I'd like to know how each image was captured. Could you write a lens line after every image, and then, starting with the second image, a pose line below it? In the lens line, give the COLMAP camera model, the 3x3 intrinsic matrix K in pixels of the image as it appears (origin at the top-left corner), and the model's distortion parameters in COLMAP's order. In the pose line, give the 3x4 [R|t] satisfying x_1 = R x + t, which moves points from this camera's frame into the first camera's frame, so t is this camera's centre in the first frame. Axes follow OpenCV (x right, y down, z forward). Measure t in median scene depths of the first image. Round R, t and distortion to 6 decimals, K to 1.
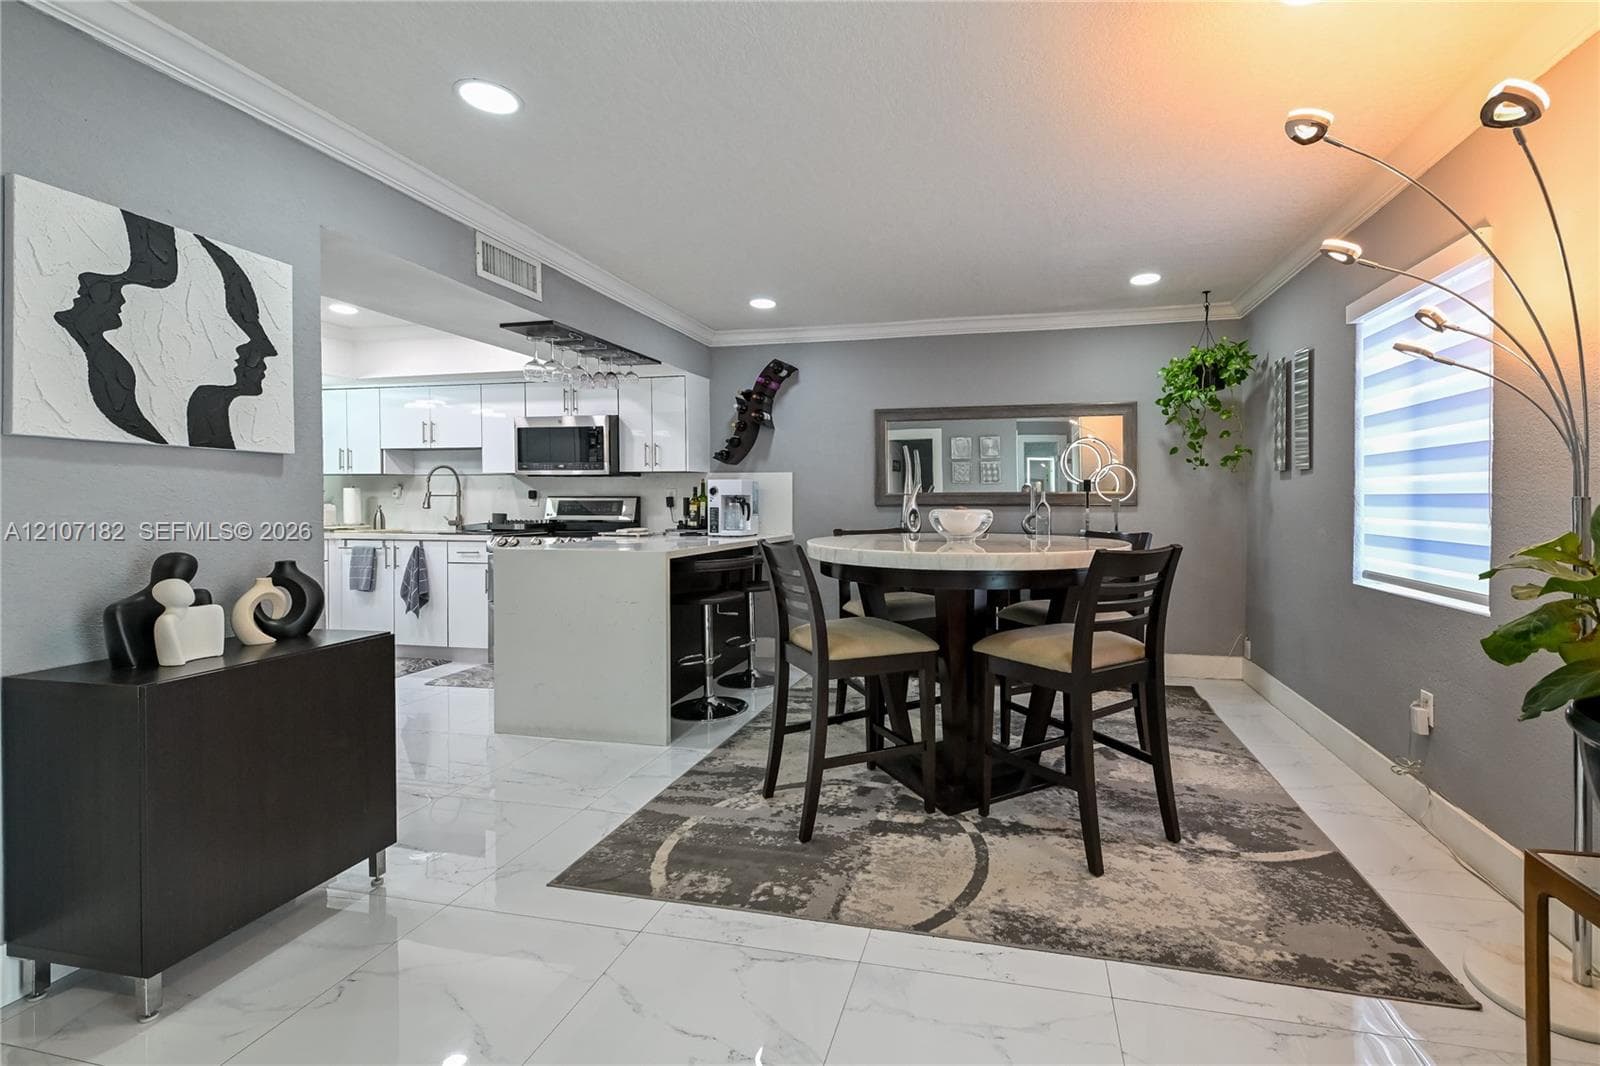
lens RADIAL K [[639.9, 0, 880.5], [0, 639.9, 504.4], [0, 0, 1]] dist [0.000586, -0.000091]
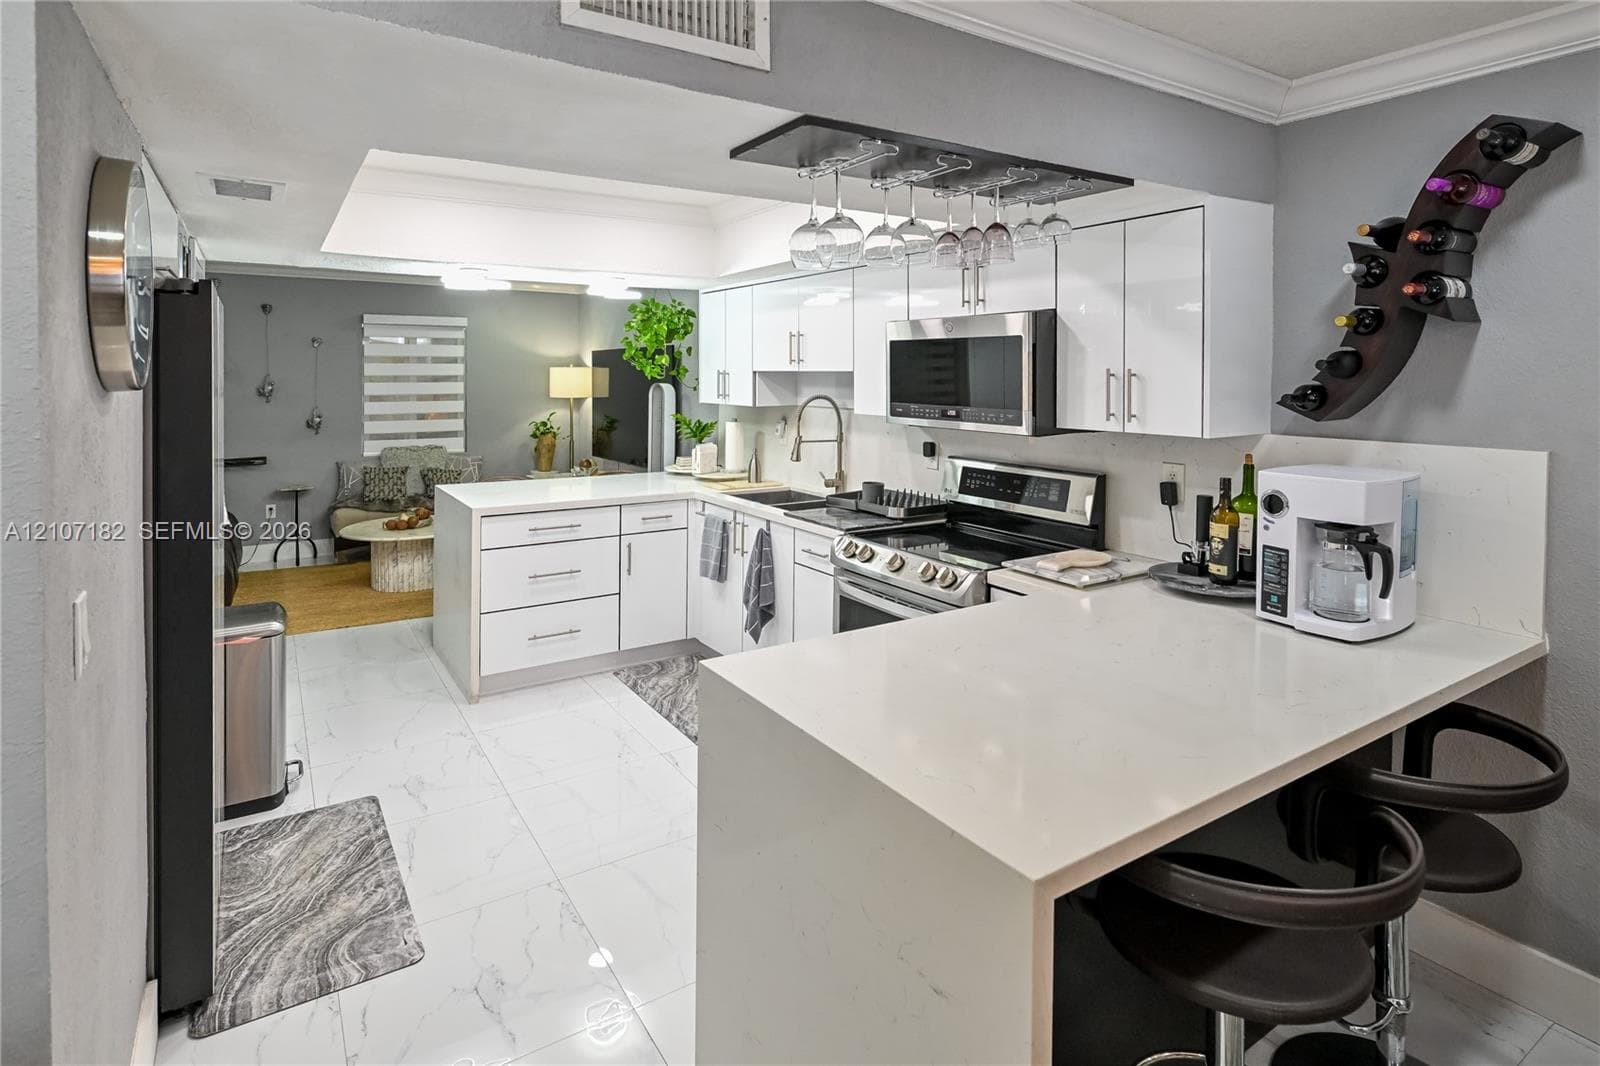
lens RADIAL K [[825.7, 0, 779.6], [0, 825.7, 391.7], [0, 0, 1]] dist [-0.002170, -0.001295]
pose [[0.683502, 0.018473, -0.729715, -0.174237], [-0.011673, 0.999829, 0.014377, -0.145192], [0.729856, -0.001308, 0.683600, 0.741810]]
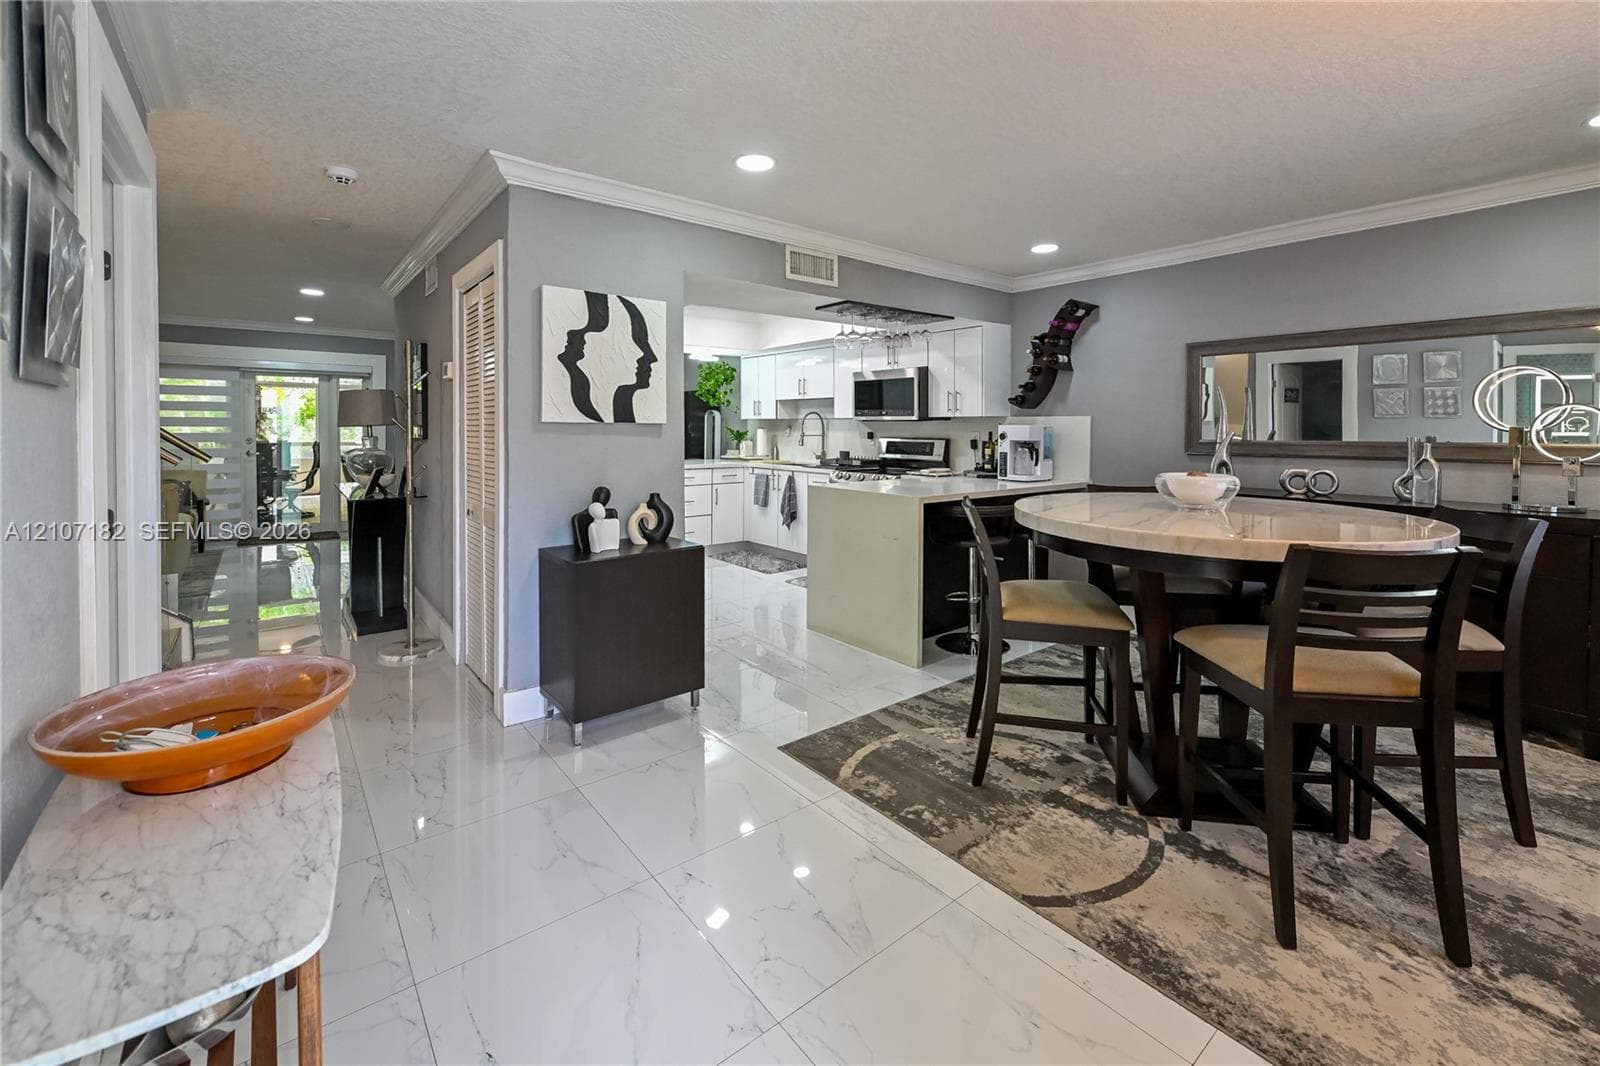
lens RADIAL K [[649.5, 0, 825.7], [0, 649.5, 443.3], [0, 0, 1]] dist [0.000032, 0.000020]
pose [[0.784256, 0.018075, -0.620174, 0.265801], [-0.006349, 0.999757, 0.021109, -0.048529], [0.620405, -0.012617, 0.784180, 0.003346]]
